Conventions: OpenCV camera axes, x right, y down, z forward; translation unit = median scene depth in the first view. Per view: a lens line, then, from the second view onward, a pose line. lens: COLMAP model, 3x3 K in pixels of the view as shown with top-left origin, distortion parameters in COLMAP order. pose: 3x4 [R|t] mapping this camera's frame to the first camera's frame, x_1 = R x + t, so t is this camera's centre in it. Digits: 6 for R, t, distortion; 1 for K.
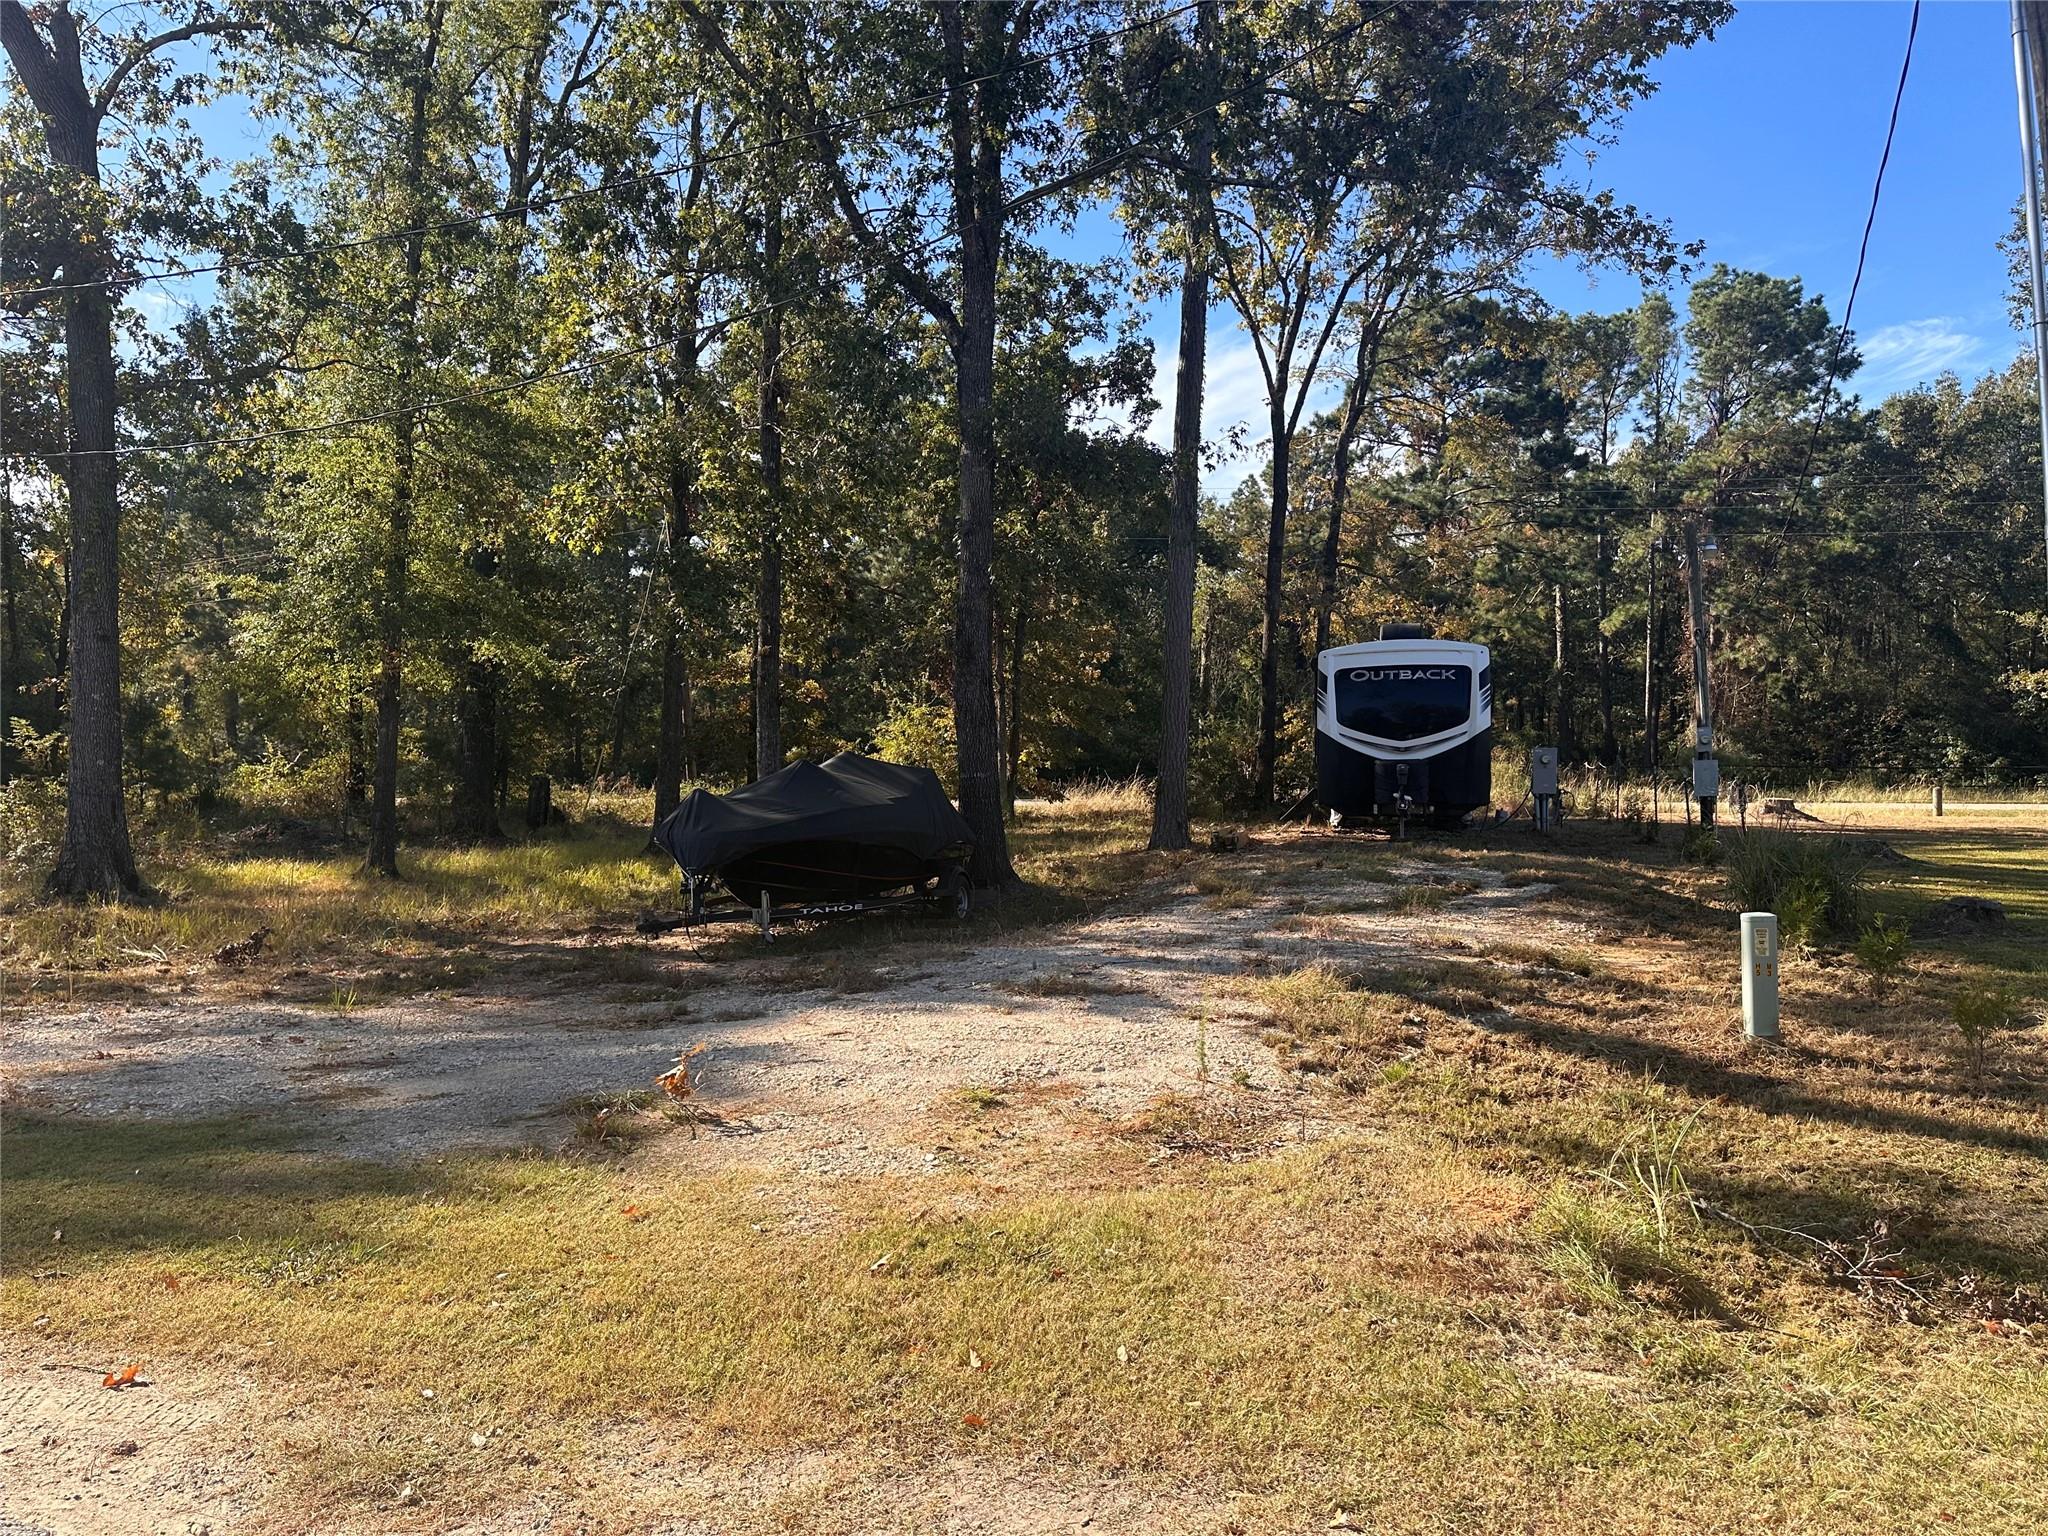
lens RADIAL K [[1432.2, 0, 1025.0], [0, 1432.2, 766.6], [0, 0, 1]] dist [0.066077, -0.084312]
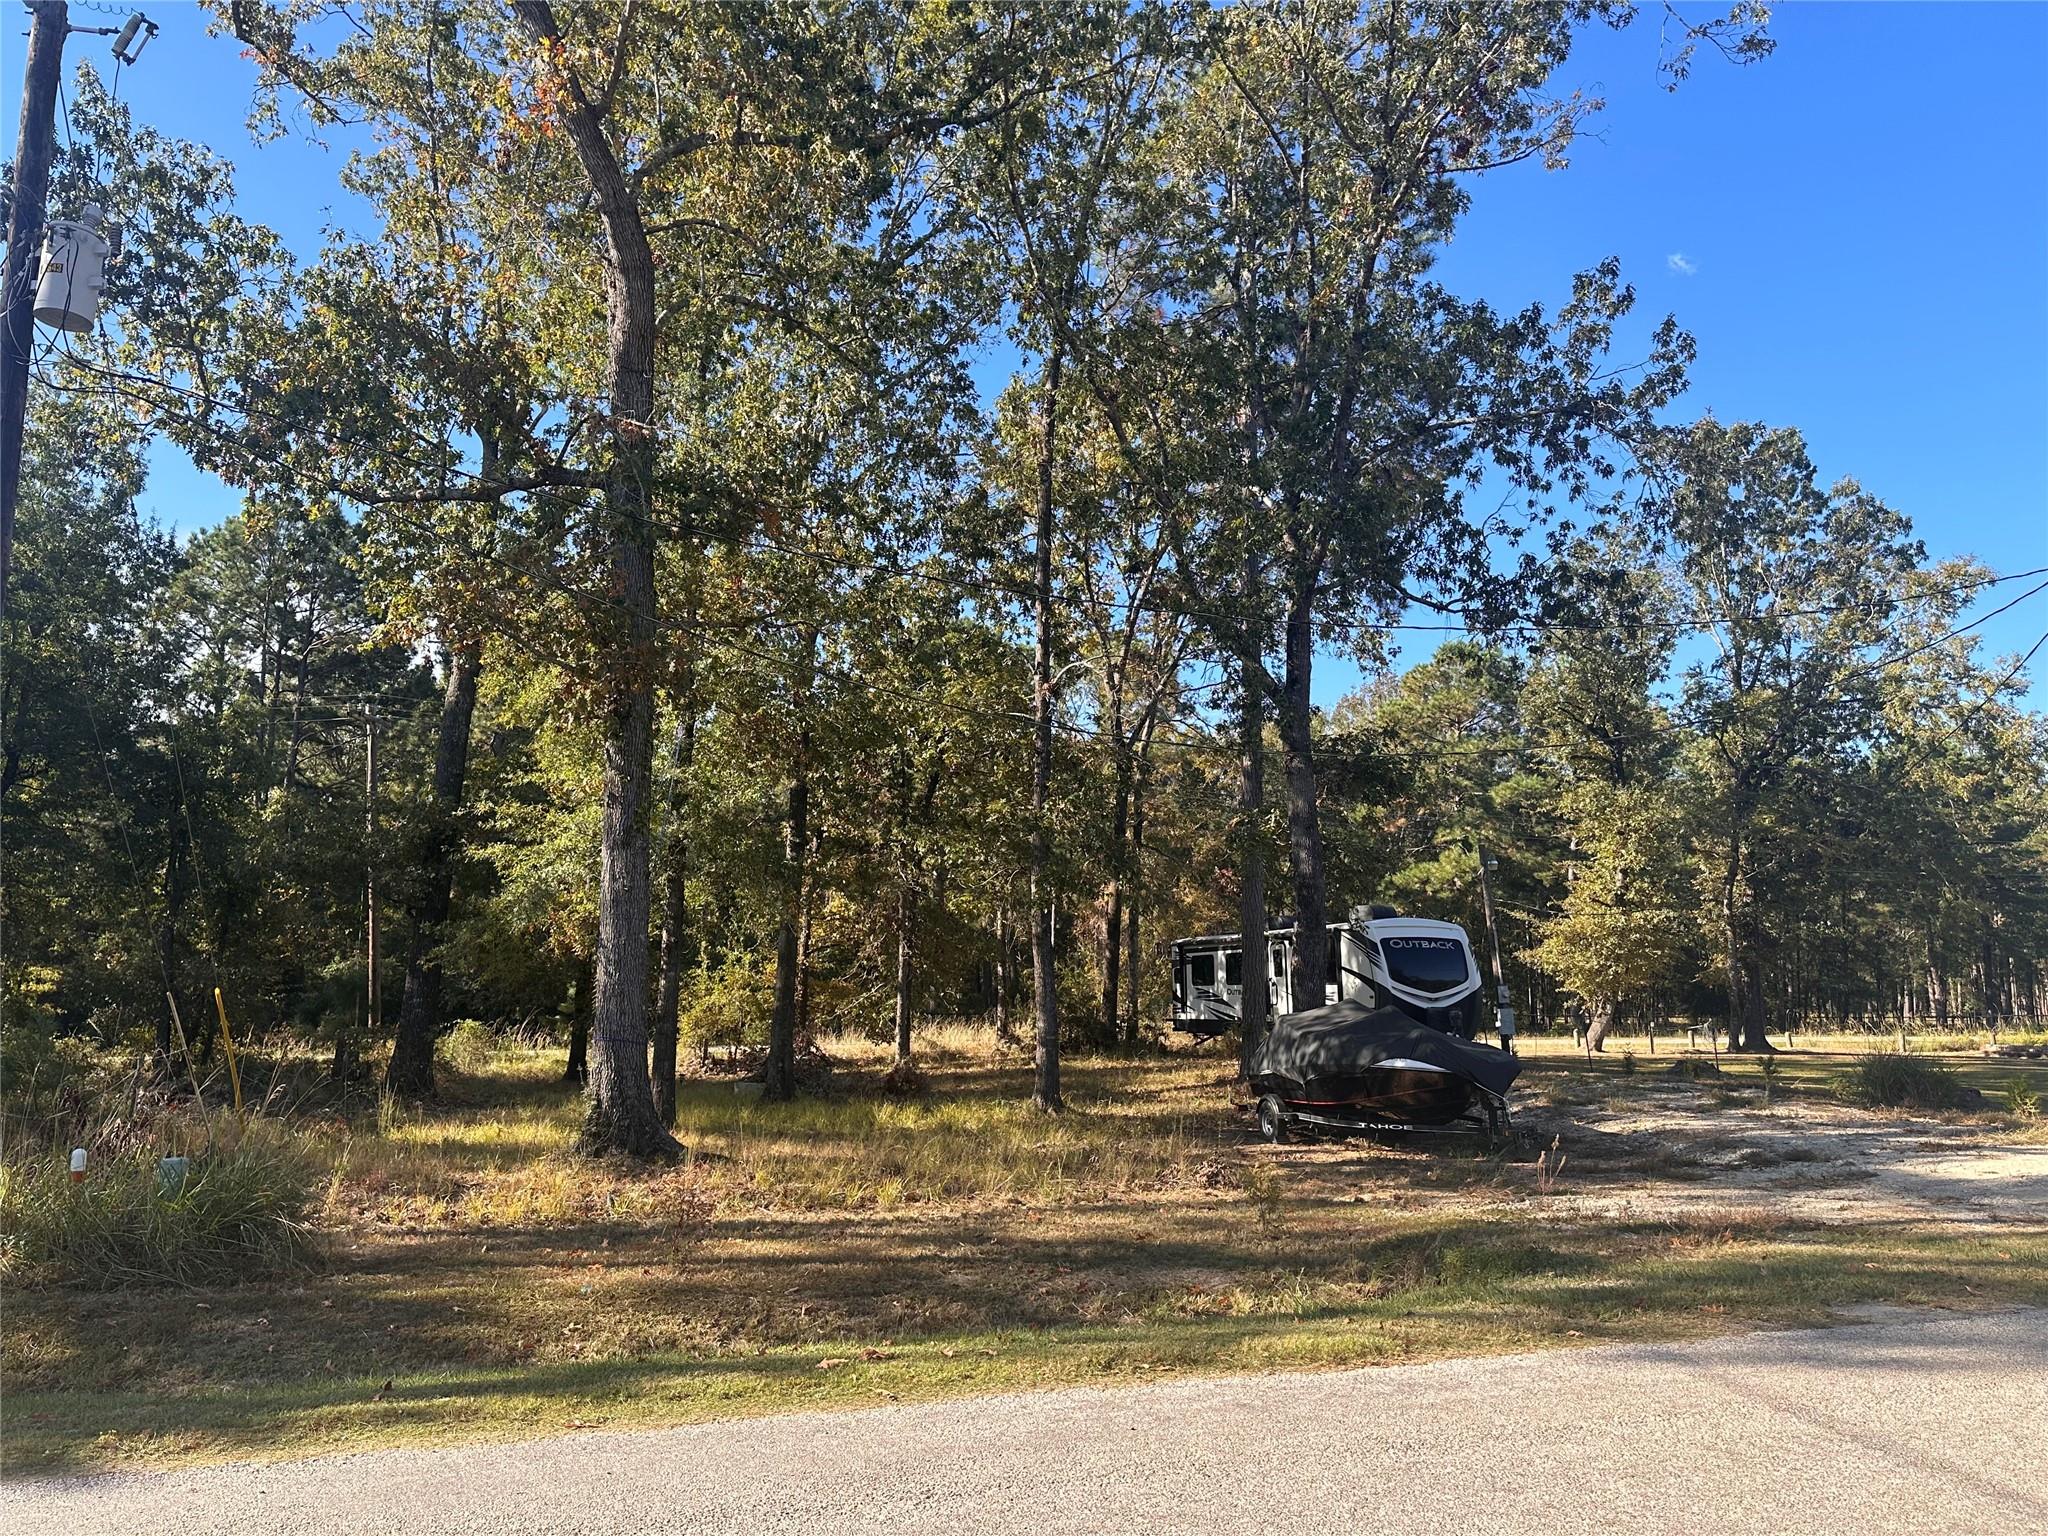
lens RADIAL K [[1432.2, 0, 1030.8], [0, 1432.2, 784.1], [0, 0, 1]] dist [0.066077, -0.084312]
pose [[0.825753, 0.085034, 0.557585, -0.818880], [0.001939, 0.988136, -0.153567, -0.004536], [-0.564028, 0.127890, 0.815792, 0.072887]]
